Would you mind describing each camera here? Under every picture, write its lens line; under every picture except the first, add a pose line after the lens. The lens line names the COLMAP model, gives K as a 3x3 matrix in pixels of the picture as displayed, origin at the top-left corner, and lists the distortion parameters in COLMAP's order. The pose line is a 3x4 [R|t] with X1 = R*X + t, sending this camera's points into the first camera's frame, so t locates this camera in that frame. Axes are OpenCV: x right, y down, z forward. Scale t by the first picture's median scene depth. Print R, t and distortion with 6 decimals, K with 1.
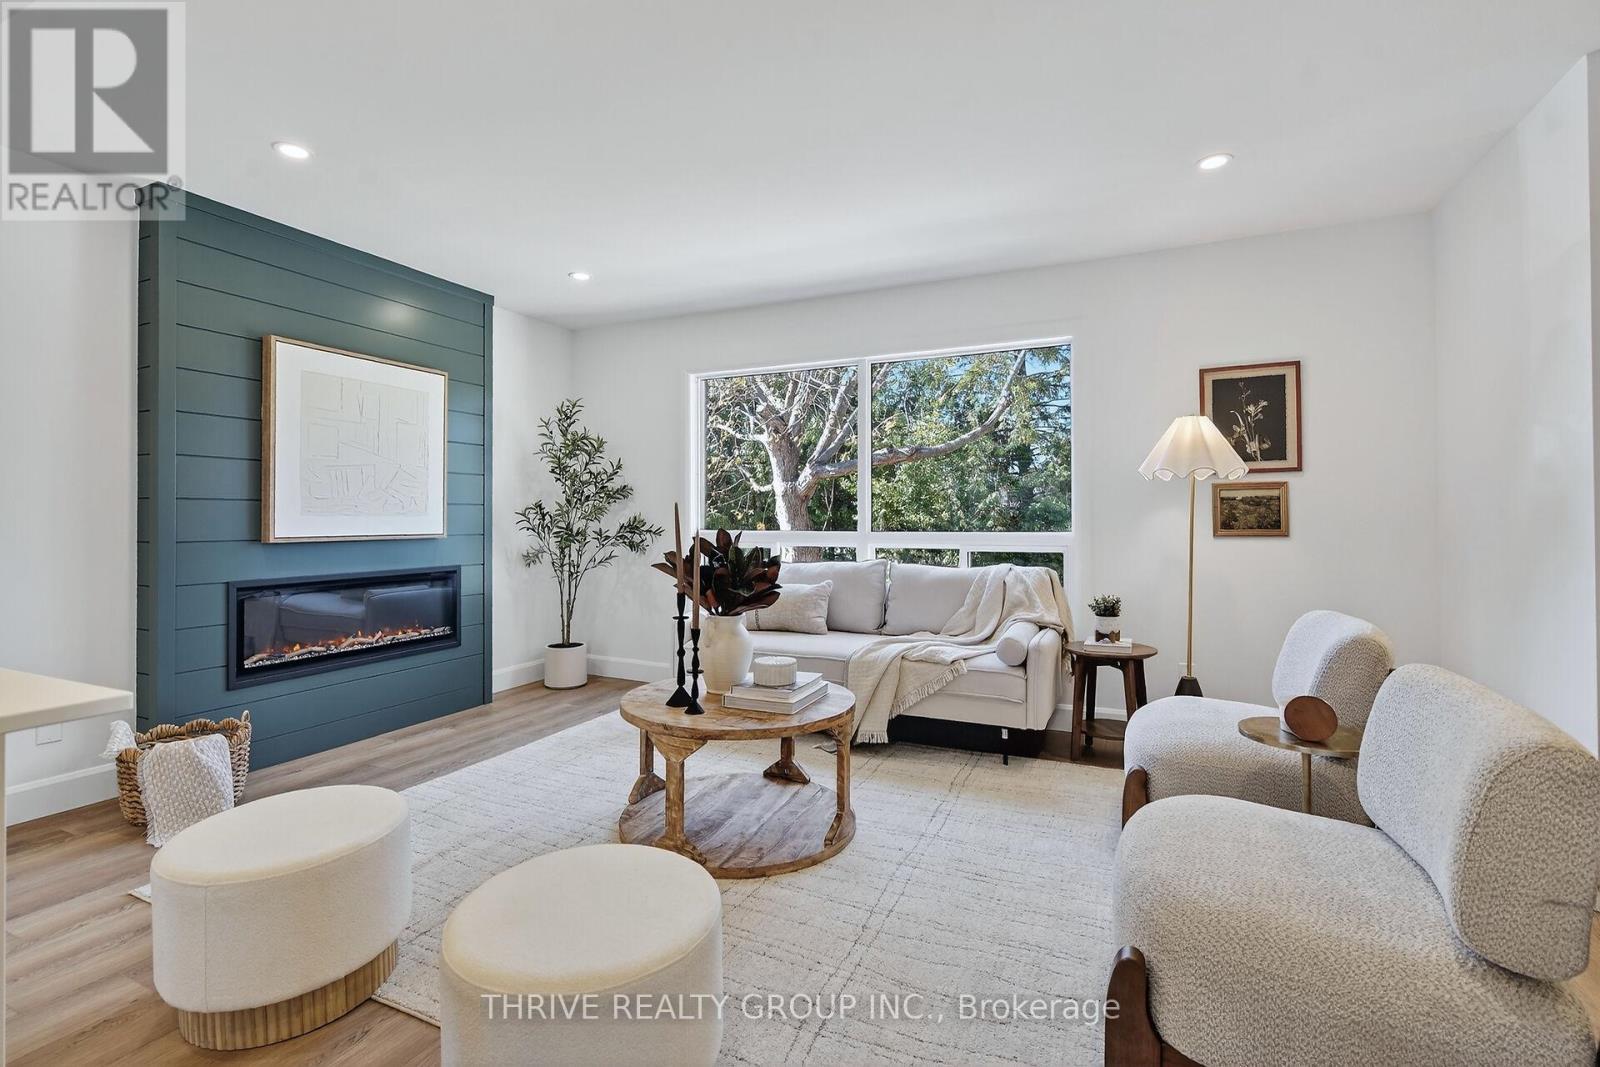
lens RADIAL K [[734.7, 0, 796.8], [0, 734.7, 512.3], [0, 0, 1]] dist [-0.001214, 0.000342]
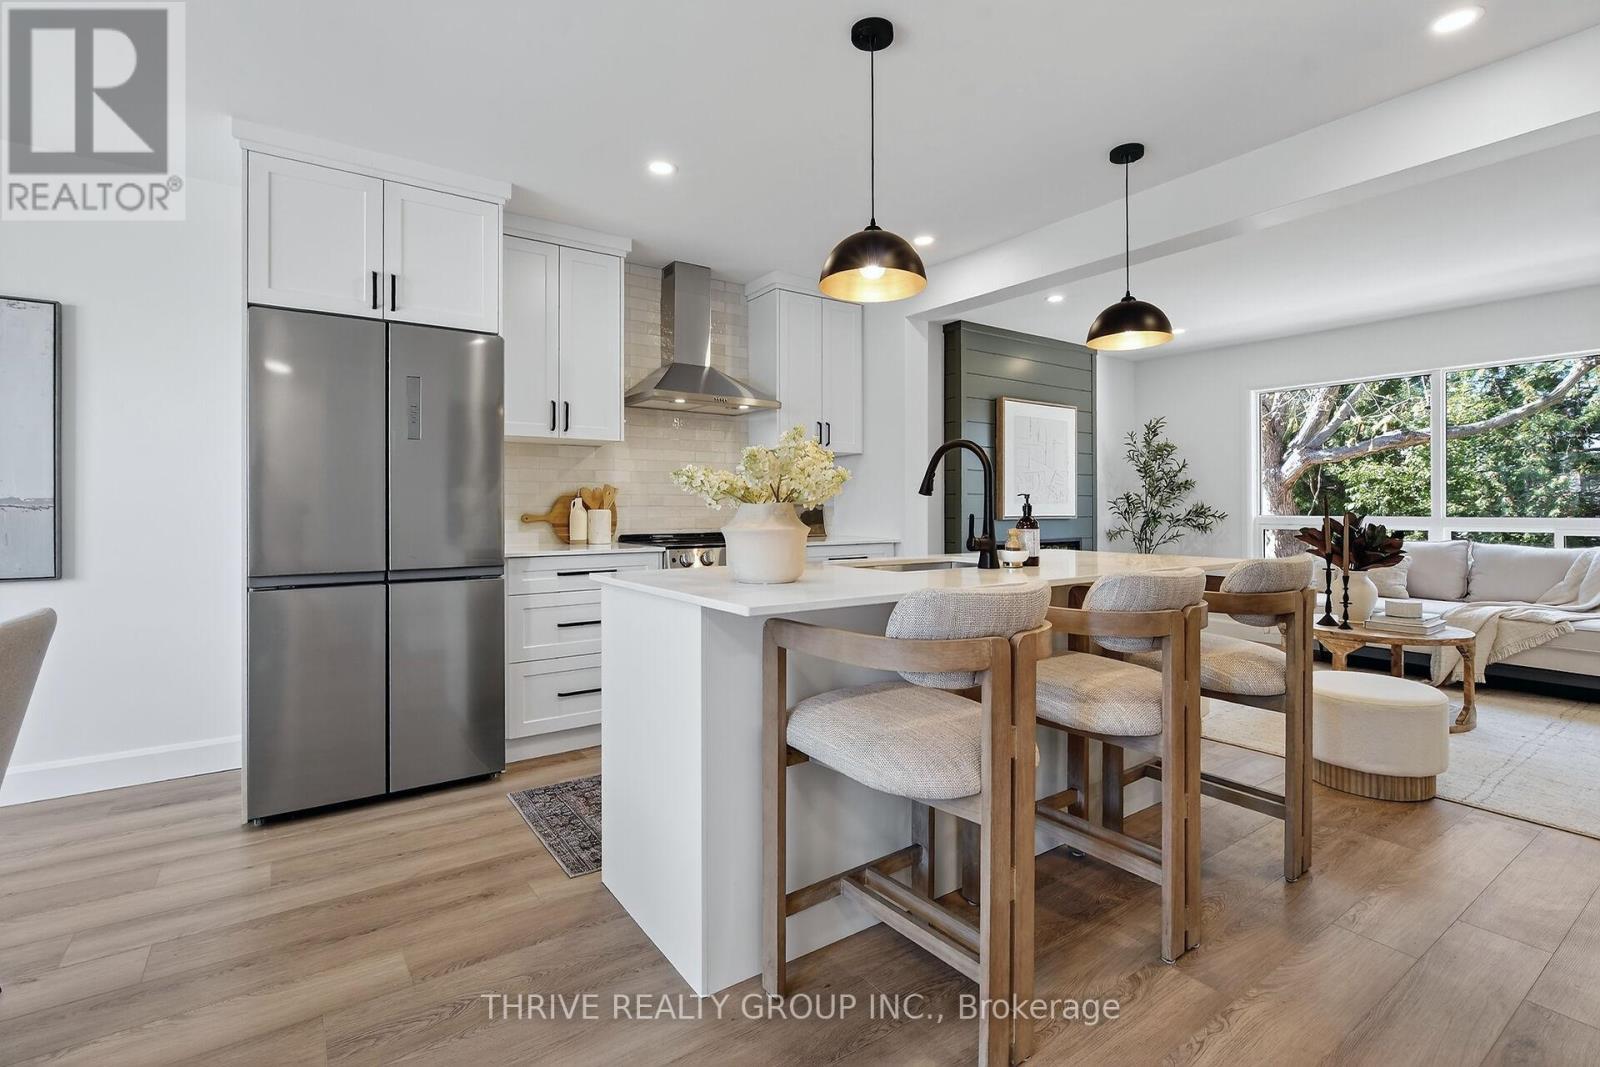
lens RADIAL K [[734.7, 0, 796.8], [0, 734.7, 512.3], [0, 0, 1]] dist [-0.001214, 0.000342]
pose [[0.864263, 0.003689, -0.503026, -0.201416], [0.004267, 0.999883, 0.014664, -0.002108], [0.503022, -0.014820, 0.864147, -0.517952]]
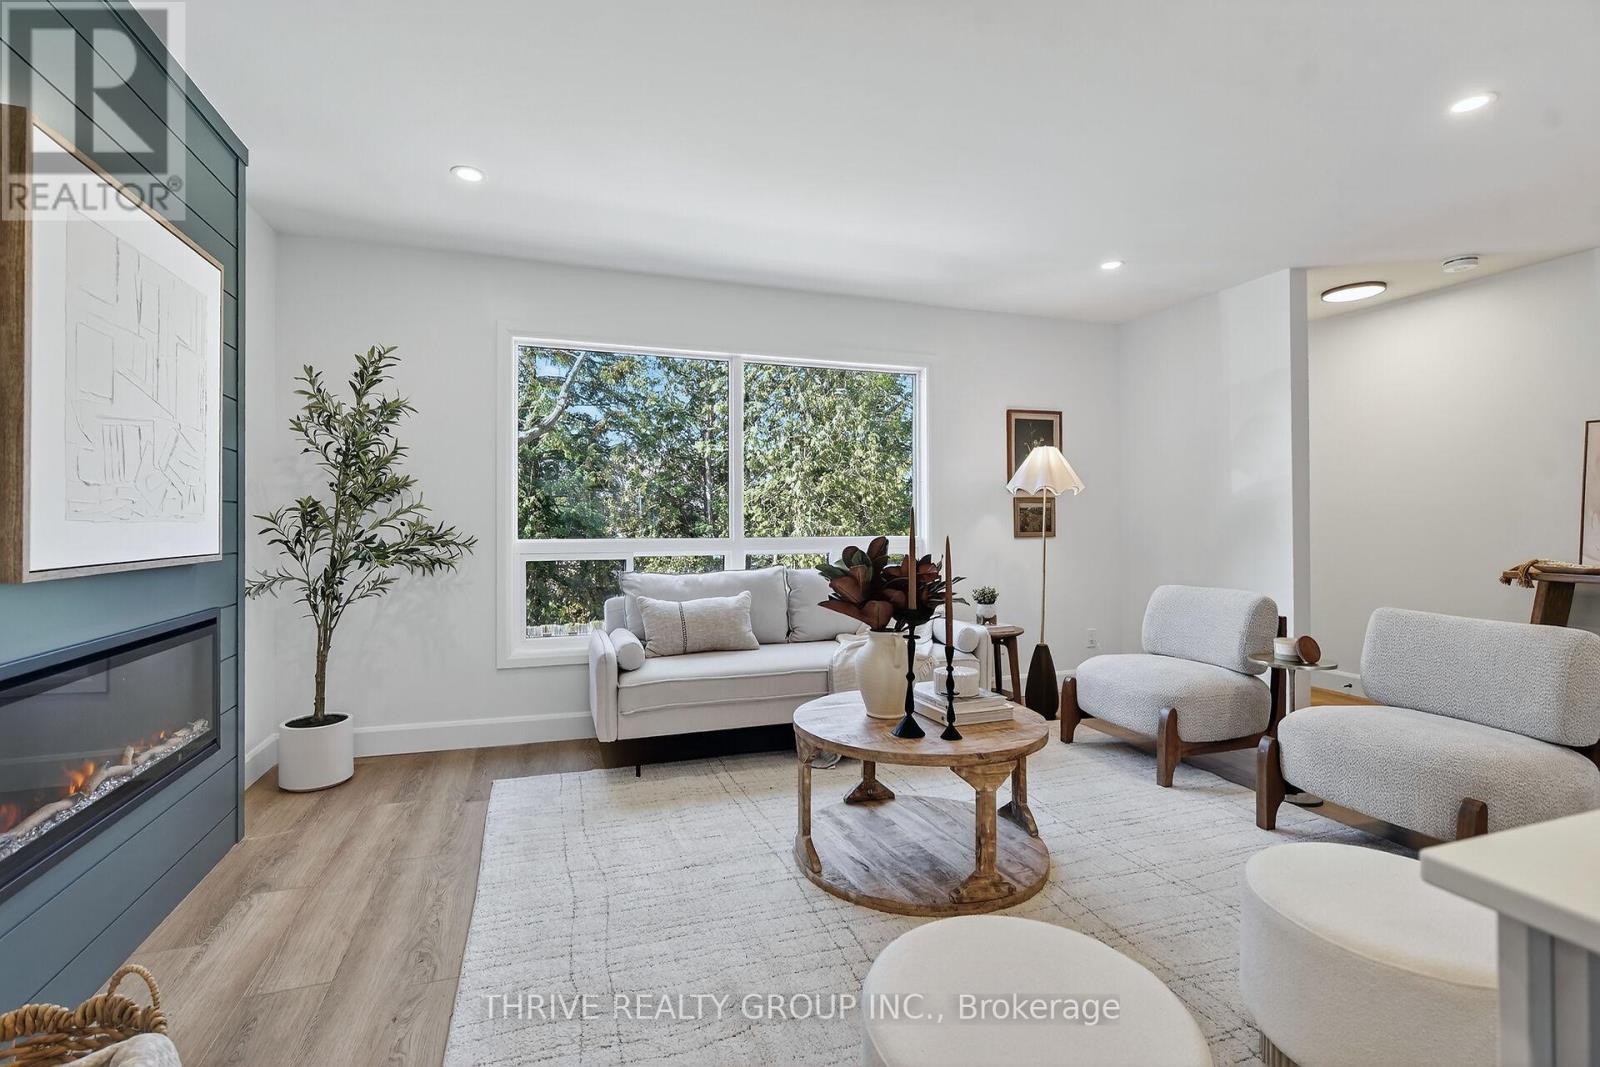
lens RADIAL K [[734.7, 0, 796.8], [0, 734.7, 512.3], [0, 0, 1]] dist [-0.001214, 0.000342]
pose [[0.718223, 0.009136, 0.695753, -0.505255], [-0.005221, 0.999956, -0.007741, 0.000139], [-0.695794, 0.001927, 0.718239, 0.262440]]
